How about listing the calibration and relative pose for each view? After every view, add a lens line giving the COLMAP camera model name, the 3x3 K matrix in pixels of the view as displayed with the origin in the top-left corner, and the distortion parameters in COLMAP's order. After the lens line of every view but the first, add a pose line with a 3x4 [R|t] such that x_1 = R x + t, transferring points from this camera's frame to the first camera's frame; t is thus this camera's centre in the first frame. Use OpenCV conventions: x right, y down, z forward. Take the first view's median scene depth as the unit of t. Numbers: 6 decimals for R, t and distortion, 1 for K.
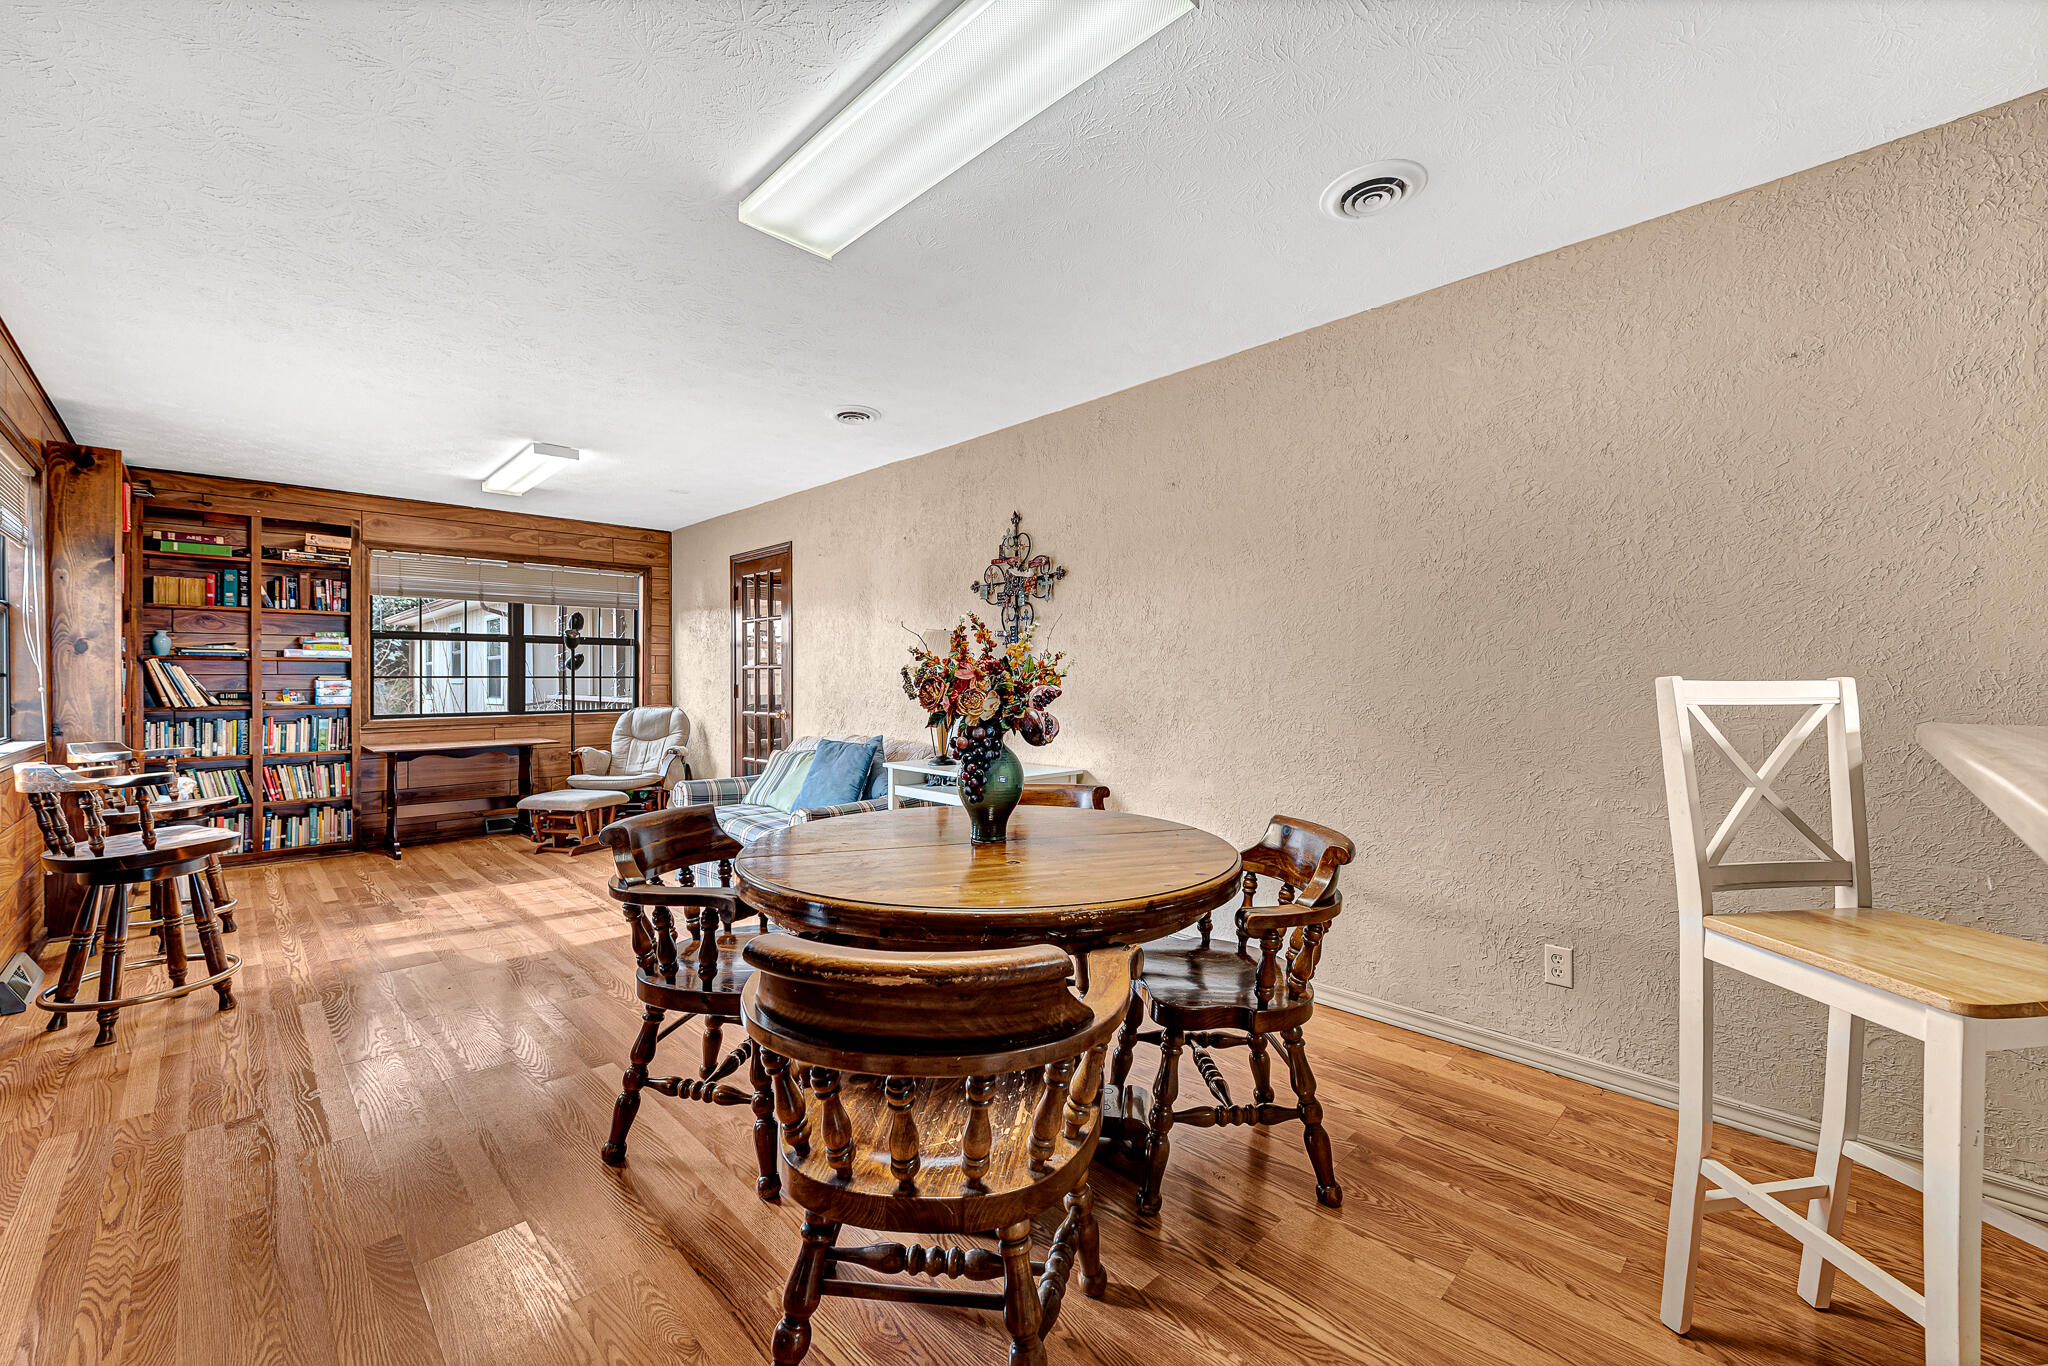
lens RADIAL K [[820.8, 0, 1029.8], [0, 820.8, 671.1], [0, 0, 1]] dist [0.002143, -0.000277]
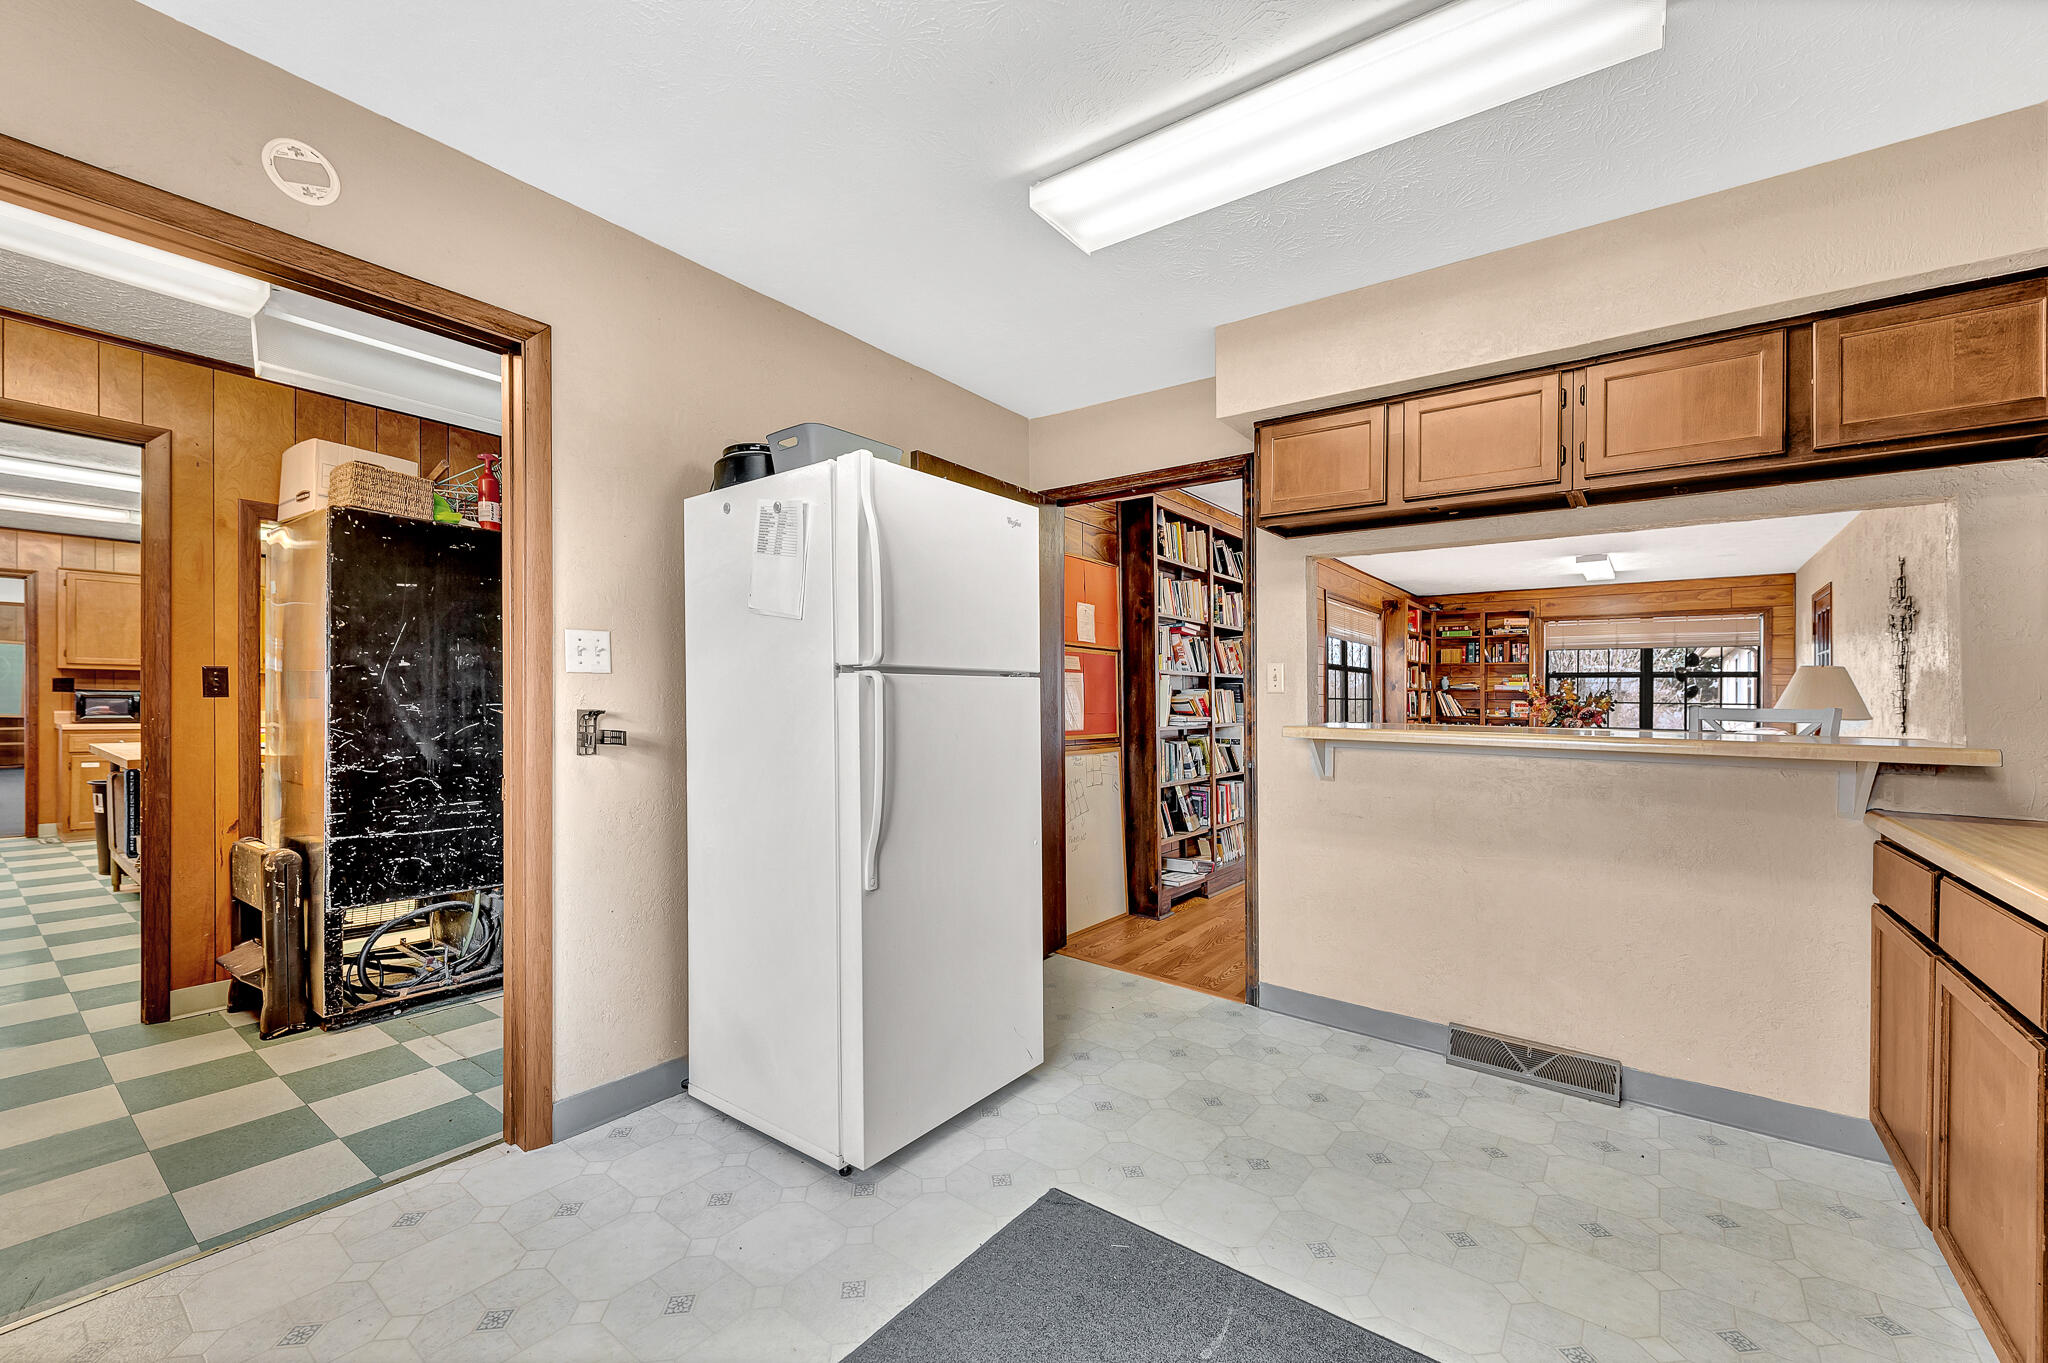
lens RADIAL K [[829.3, 0, 1025.1], [0, 829.3, 686.5], [0, 0, 1]] dist [0.002243, 0.000070]
pose [[0.139206, -0.008538, -0.990227, 0.703677], [-0.002594, 0.999956, -0.008987, -0.005742], [0.990260, 0.003820, 0.139178, -0.242968]]
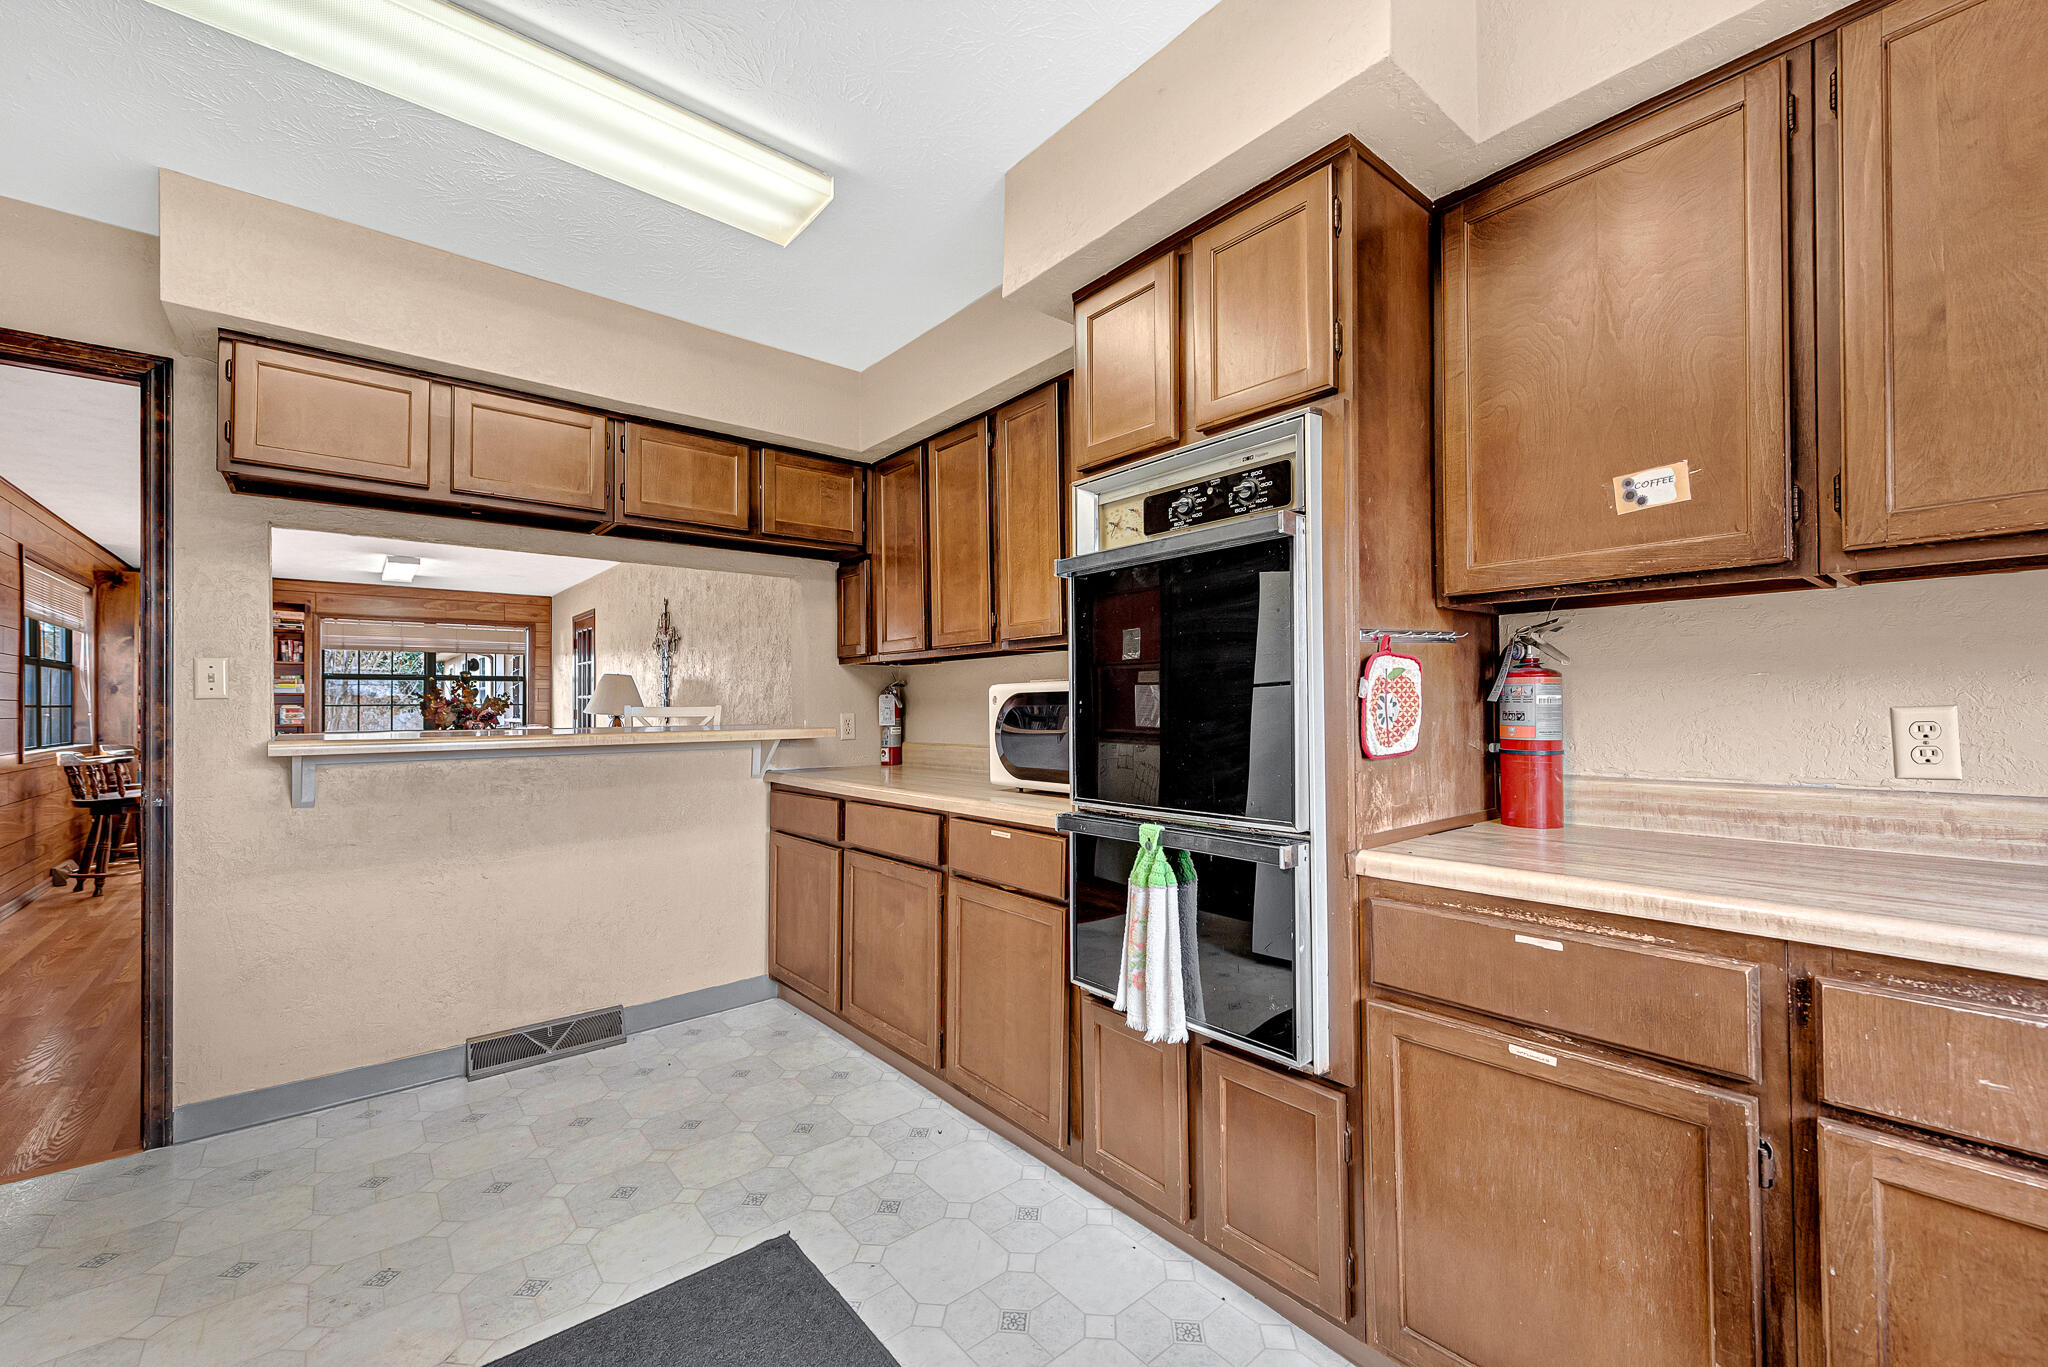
lens RADIAL K [[820.8, 0, 1023.9], [0, 820.8, 680.8], [0, 0, 1]] dist [0.002143, -0.000277]
pose [[0.996676, -0.006126, -0.081238, 0.600287], [0.004810, 0.999854, -0.016387, -0.007268], [0.081326, 0.015941, 0.996560, -0.378674]]
